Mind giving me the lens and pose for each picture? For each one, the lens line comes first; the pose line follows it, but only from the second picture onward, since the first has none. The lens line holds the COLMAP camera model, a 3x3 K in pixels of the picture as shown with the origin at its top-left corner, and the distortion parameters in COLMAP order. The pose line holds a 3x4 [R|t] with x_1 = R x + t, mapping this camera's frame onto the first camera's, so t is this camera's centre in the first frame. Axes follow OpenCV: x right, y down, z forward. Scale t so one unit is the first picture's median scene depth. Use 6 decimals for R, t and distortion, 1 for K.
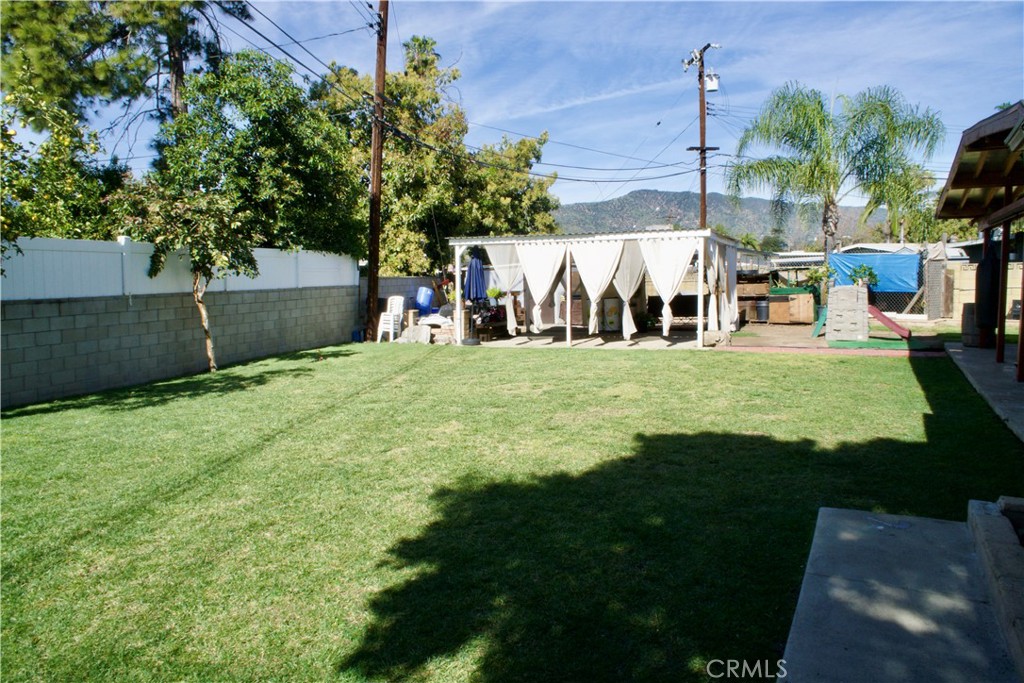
lens RADIAL K [[695.5, 0, 508.7], [0, 695.5, 339.3], [0, 0, 1]] dist [-0.011256, -0.006065]
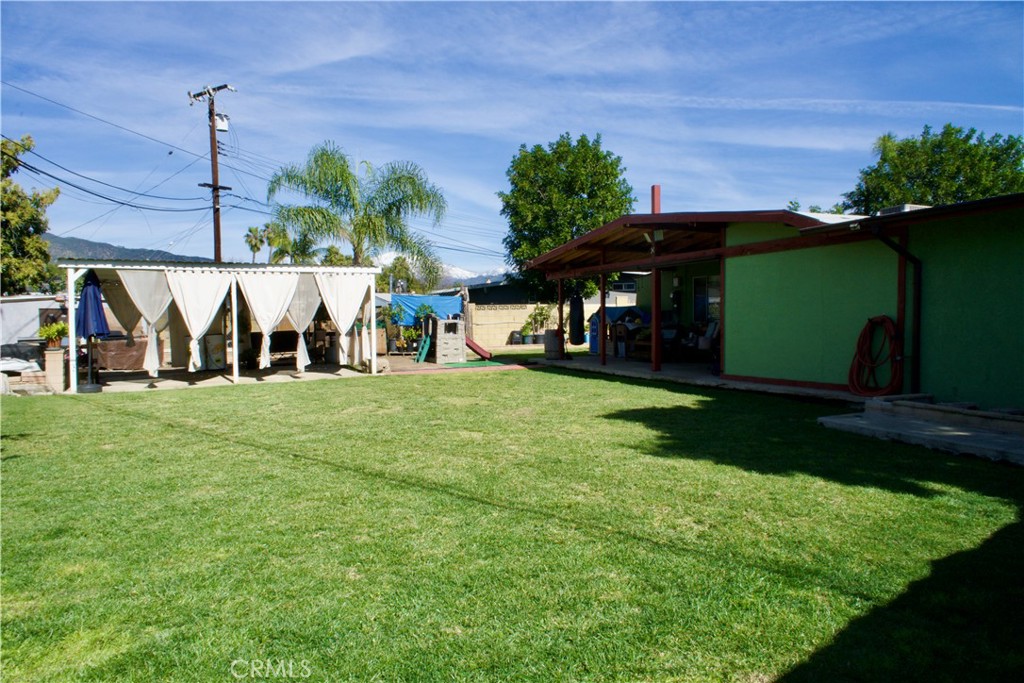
lens RADIAL K [[695.5, 0, 509.8], [0, 695.5, 342.8], [0, 0, 1]] dist [-0.011256, -0.006065]
pose [[0.632492, -0.020898, 0.774285, -0.326674], [0.069344, 0.997150, -0.029733, 0.007303], [-0.771456, 0.072498, 0.632139, 0.103501]]
